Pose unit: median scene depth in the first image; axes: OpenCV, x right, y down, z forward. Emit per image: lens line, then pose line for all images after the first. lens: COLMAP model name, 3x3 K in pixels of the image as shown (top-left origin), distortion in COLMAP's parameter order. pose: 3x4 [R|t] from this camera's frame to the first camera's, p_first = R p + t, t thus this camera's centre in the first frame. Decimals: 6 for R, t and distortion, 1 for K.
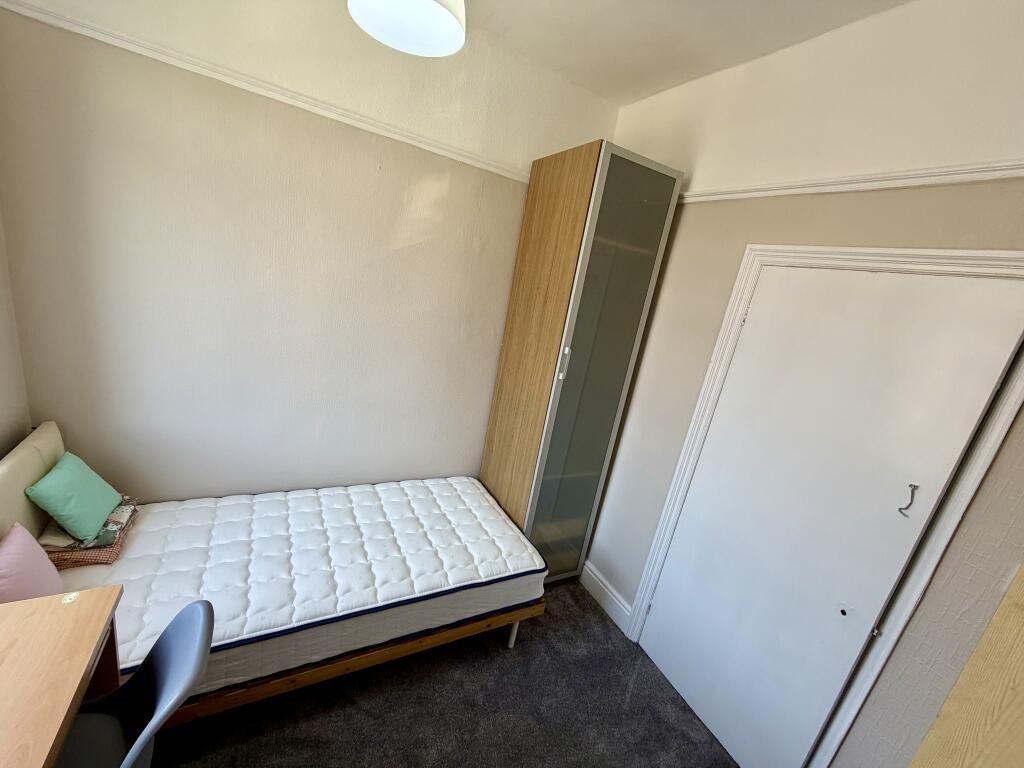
lens RADIAL K [[407.8, 0, 512.0], [0, 407.8, 384.0], [0, 0, 1]] dist [-0.000642, -0.000357]
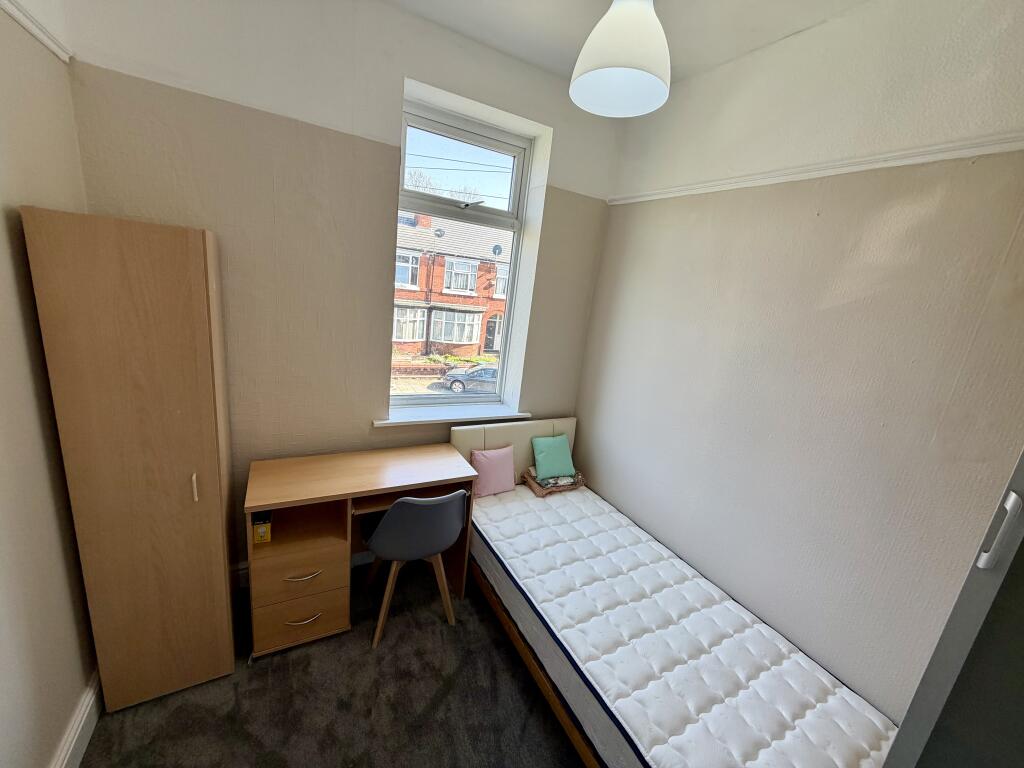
lens RADIAL K [[407.8, 0, 512.0], [0, 407.8, 384.0], [0, 0, 1]] dist [-0.000642, -0.000357]
pose [[0.019596, 0.068539, -0.997456, 0.551218], [-0.364494, 0.929477, 0.056707, -0.038622], [0.930999, 0.362456, 0.043197, 0.558150]]
